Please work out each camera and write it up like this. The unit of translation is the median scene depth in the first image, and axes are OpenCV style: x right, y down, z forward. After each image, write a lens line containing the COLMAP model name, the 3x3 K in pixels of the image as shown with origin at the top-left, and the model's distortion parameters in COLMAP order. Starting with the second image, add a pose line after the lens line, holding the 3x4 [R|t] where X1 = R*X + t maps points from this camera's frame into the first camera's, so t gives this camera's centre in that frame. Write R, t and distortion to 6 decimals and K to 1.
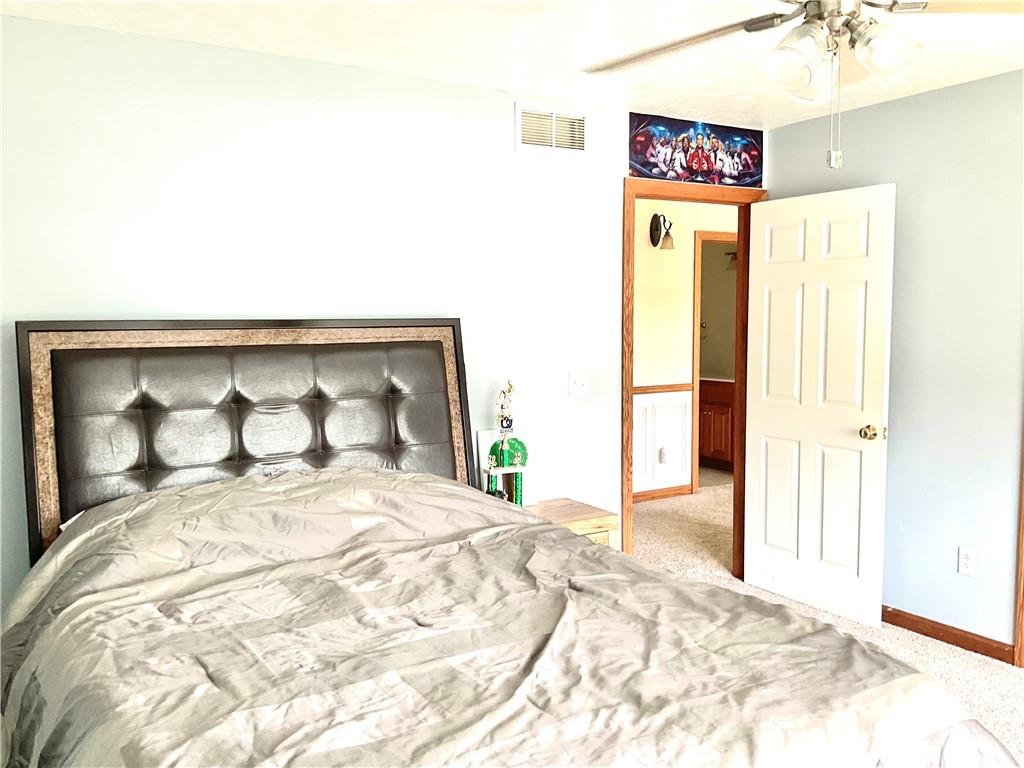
lens RADIAL K [[842.4, 0, 512.0], [0, 842.4, 384.0], [0, 0, 1]] dist [0.092764, -0.173092]
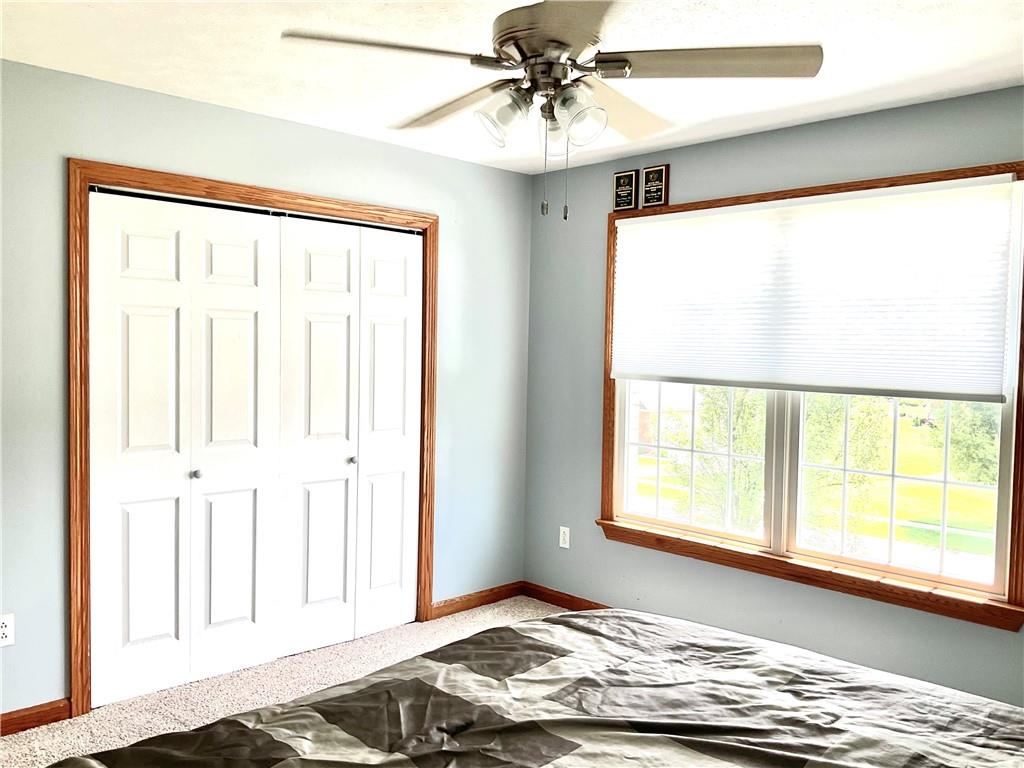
lens RADIAL K [[868.5, 0, 512.0], [0, 868.5, 384.0], [0, 0, 1]] dist [-0.000072, -0.089584]
pose [[-0.234724, -0.038287, 0.971308, -0.468482], [0.062161, 0.996588, 0.054305, -0.055946], [-0.970073, 0.073124, -0.231543, 0.852529]]
